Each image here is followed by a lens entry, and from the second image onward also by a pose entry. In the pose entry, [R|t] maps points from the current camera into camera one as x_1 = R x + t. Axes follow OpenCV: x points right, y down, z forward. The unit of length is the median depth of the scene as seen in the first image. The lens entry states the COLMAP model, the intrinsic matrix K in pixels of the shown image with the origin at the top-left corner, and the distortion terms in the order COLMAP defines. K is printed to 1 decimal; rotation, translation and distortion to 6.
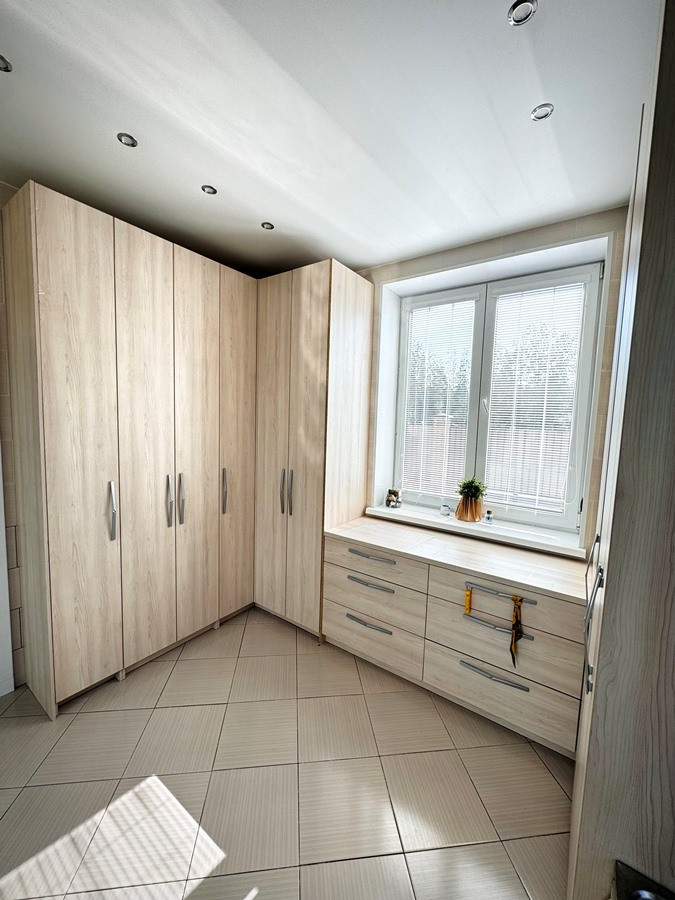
lens RADIAL K [[355.7, 0, 340.3], [0, 355.7, 450.8], [0, 0, 1]] dist [-0.004180, -0.000696]
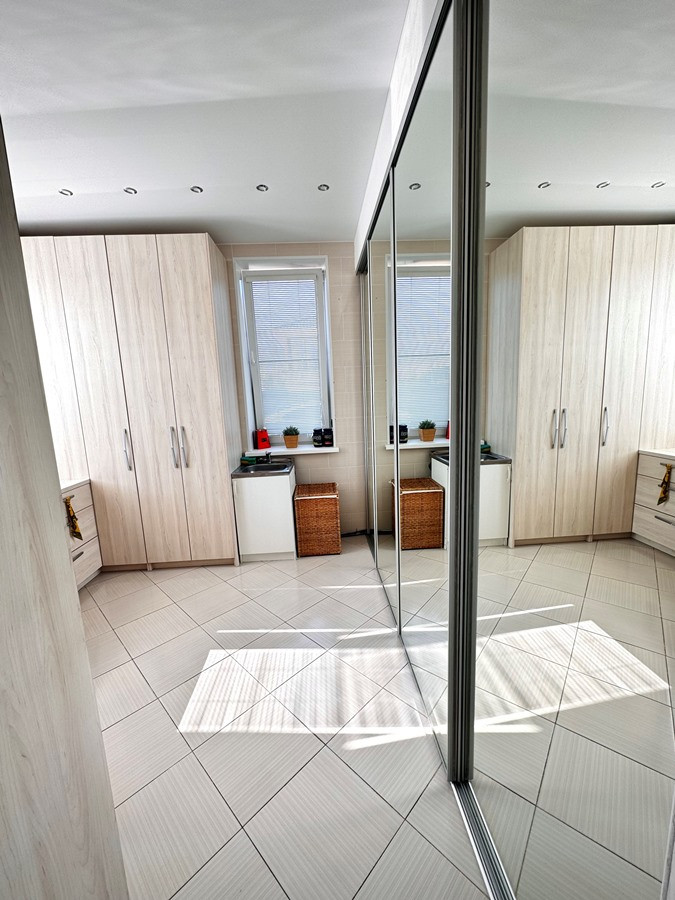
lens RADIAL K [[355.7, 0, 339.0], [0, 355.7, 450.2], [0, 0, 1]] dist [-0.004180, -0.000696]
pose [[-0.625716, -0.133603, 0.768524, -1.751619], [0.088720, 0.966641, 0.240278, -0.045366], [-0.774989, 0.218529, -0.592990, 1.276839]]
